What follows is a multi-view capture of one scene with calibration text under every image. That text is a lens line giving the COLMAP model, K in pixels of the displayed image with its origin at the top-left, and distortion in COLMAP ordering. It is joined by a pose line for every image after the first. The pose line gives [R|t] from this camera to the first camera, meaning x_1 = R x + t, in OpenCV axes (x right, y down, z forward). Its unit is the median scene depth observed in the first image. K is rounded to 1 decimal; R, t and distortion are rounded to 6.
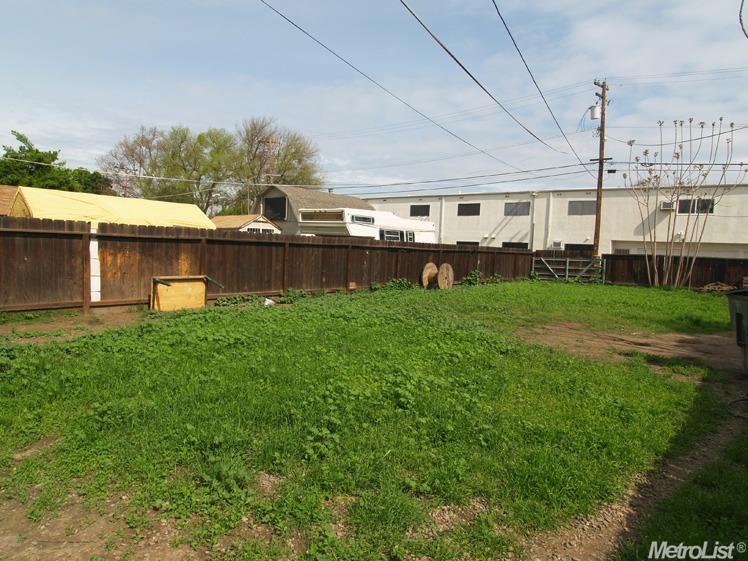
lens RADIAL K [[474.7, 0, 369.9], [0, 474.7, 279.8], [0, 0, 1]] dist [-0.019213, -0.001596]
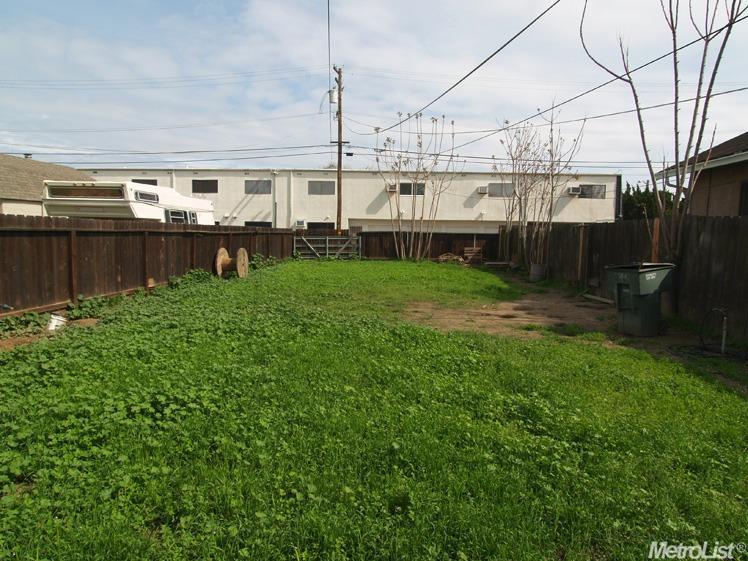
lens RADIAL K [[474.7, 0, 369.9], [0, 474.7, 279.8], [0, 0, 1]] dist [-0.019213, -0.001596]
pose [[0.811269, -0.083913, 0.578620, -0.109873], [0.057015, 0.996285, 0.064544, -0.012762], [-0.581886, -0.019373, 0.813039, 0.095277]]
